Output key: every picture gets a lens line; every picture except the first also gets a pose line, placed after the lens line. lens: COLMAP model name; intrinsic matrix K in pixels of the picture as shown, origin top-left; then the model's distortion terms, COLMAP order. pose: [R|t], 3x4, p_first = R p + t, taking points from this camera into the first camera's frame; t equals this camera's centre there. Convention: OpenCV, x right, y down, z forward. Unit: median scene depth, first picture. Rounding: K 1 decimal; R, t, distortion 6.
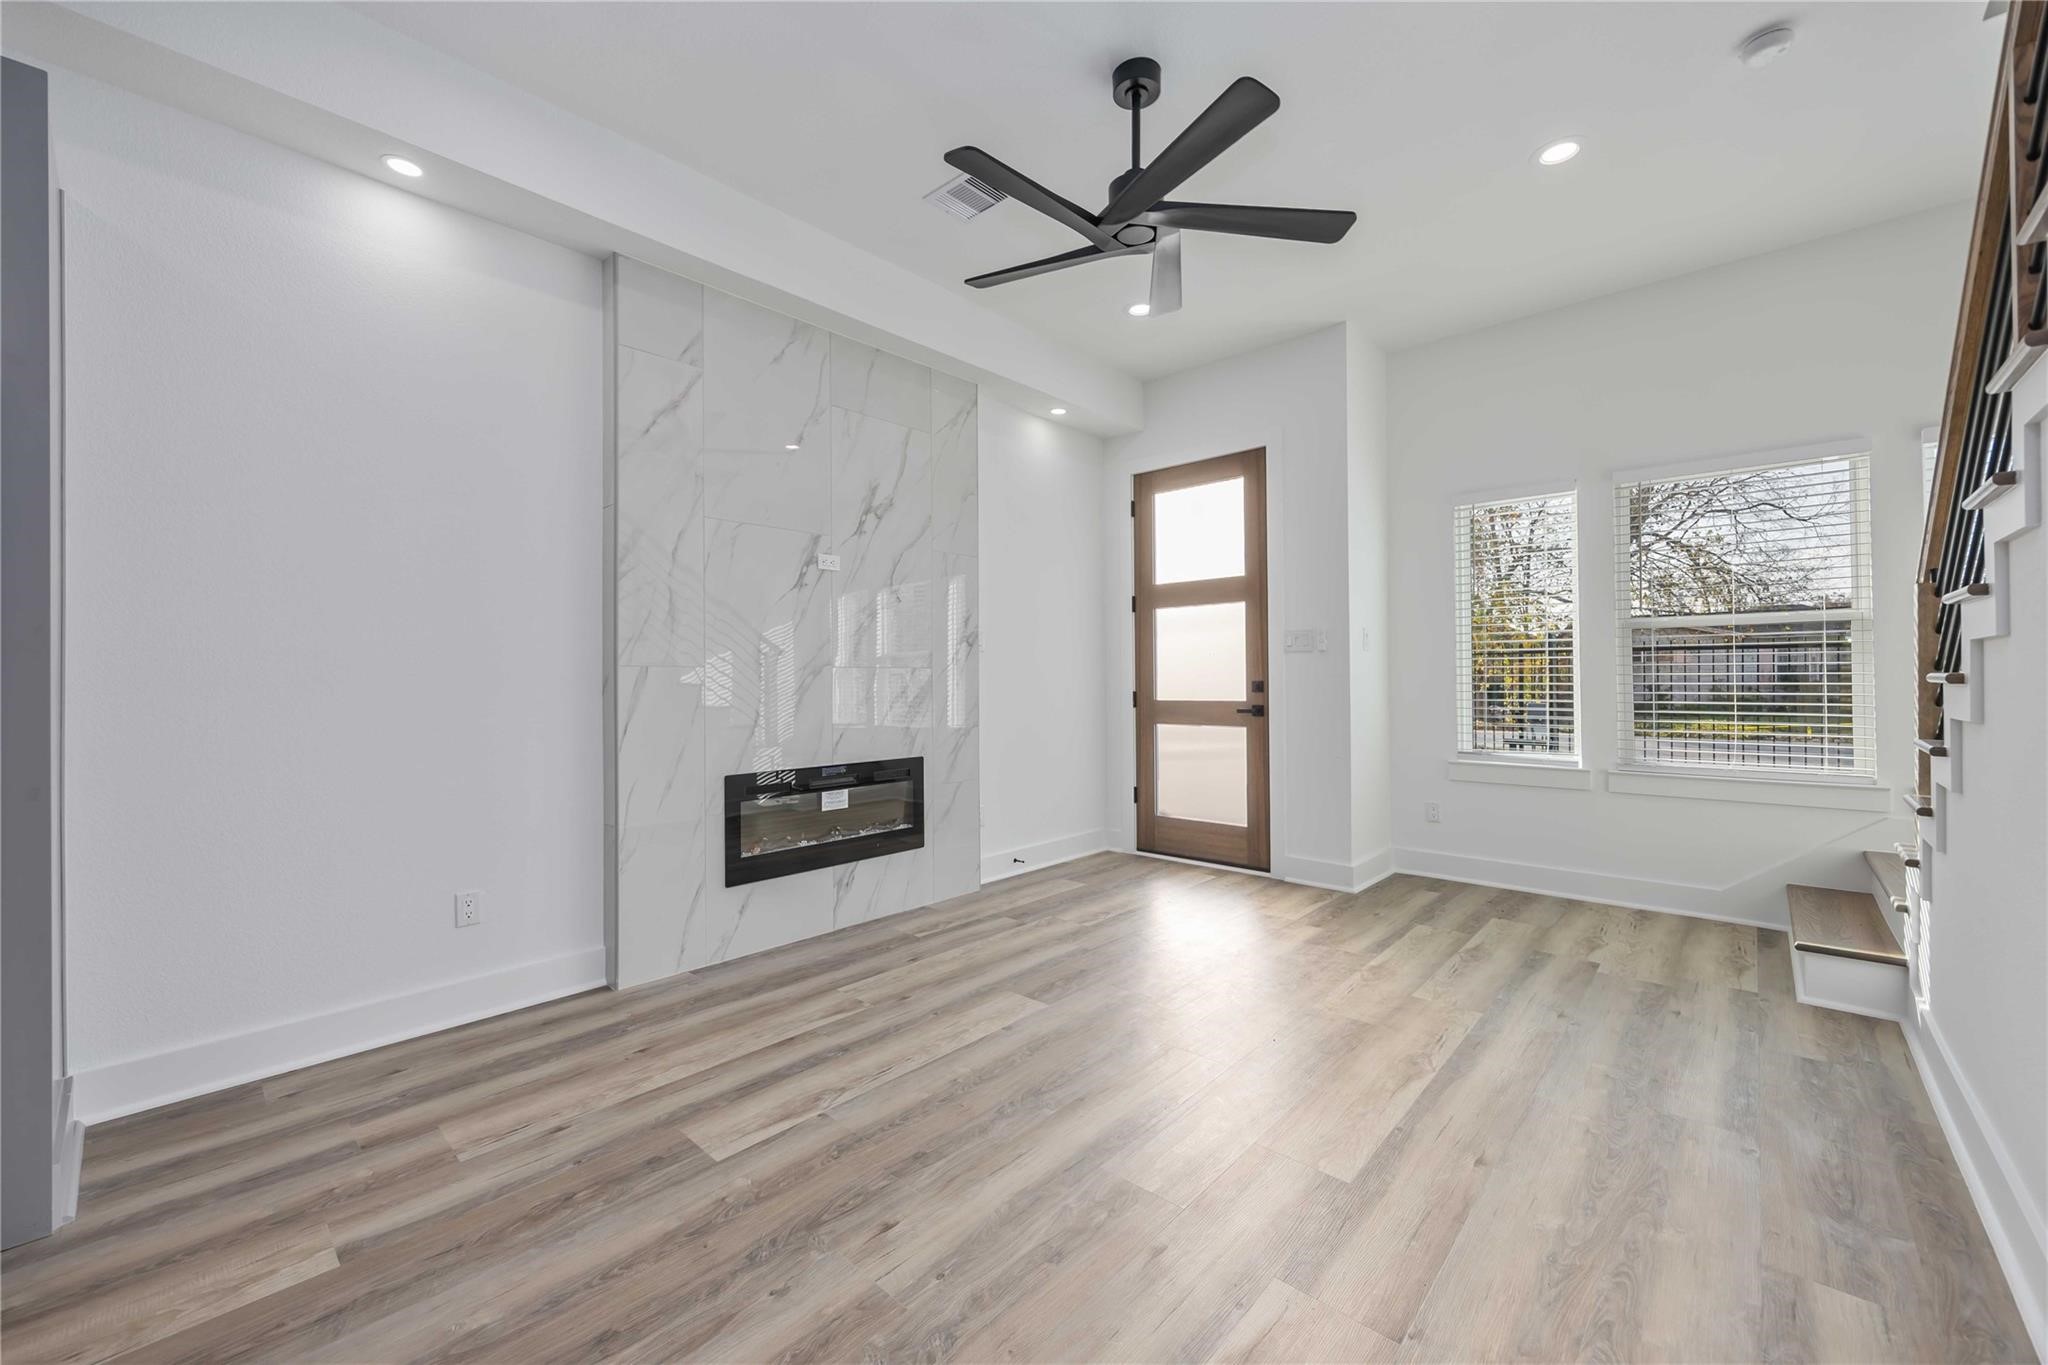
lens RADIAL K [[791.2, 0, 1018.9], [0, 791.2, 677.4], [0, 0, 1]] dist [0.001852, 0.000090]
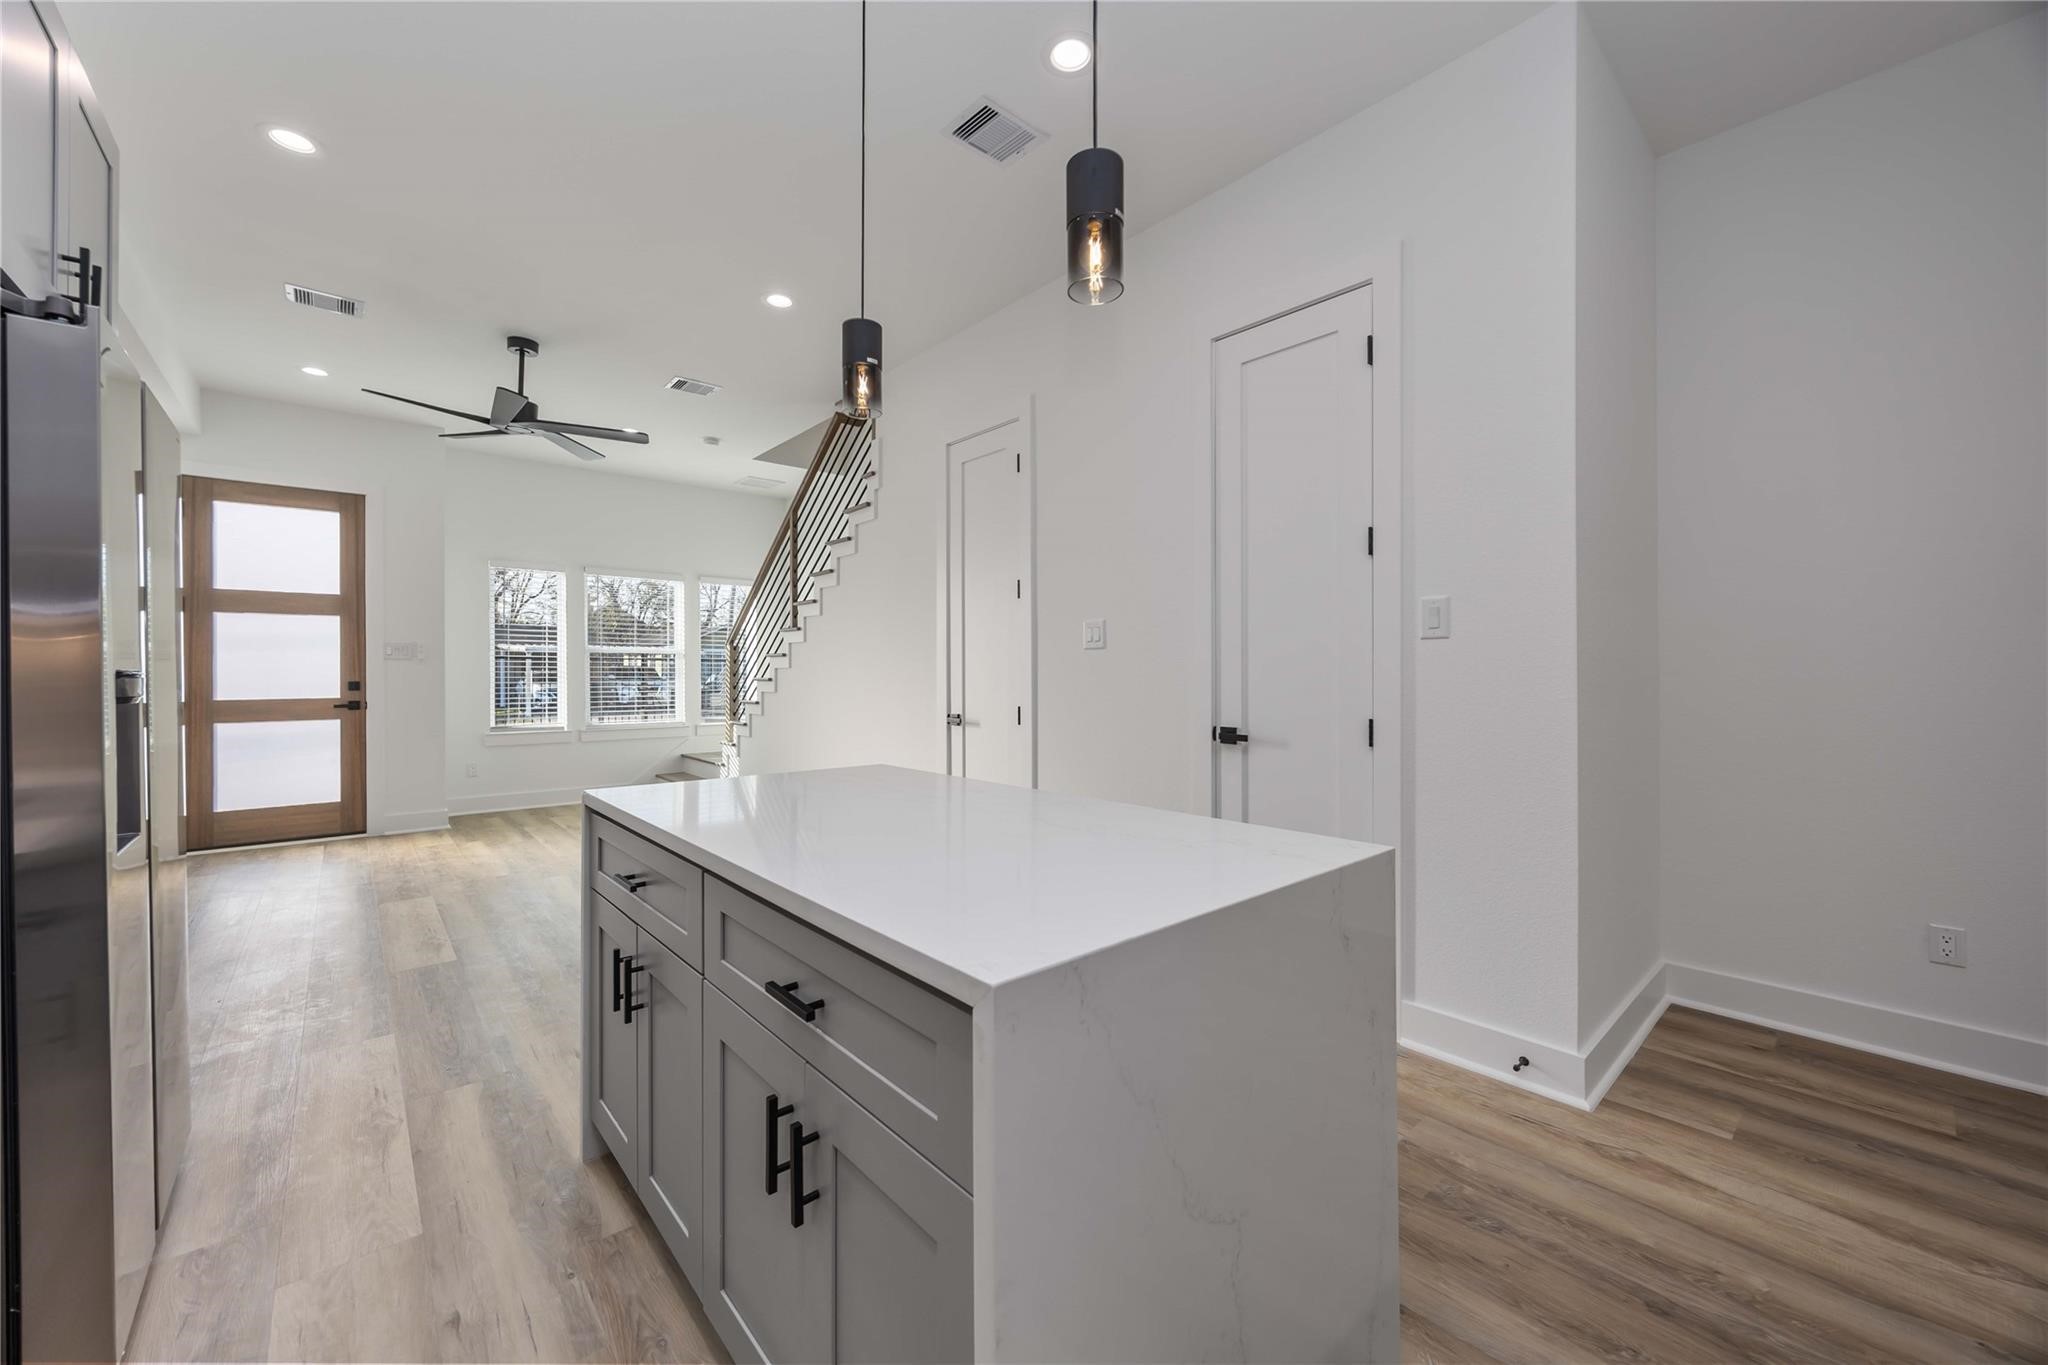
lens RADIAL K [[791.2, 0, 1018.9], [0, 791.2, 677.4], [0, 0, 1]] dist [0.001852, 0.000090]
pose [[0.099429, 0.001588, 0.995043, -0.828307], [-0.000116, 0.999999, -0.001584, 0.000147], [-0.995045, 0.000042, 0.099429, -0.162318]]
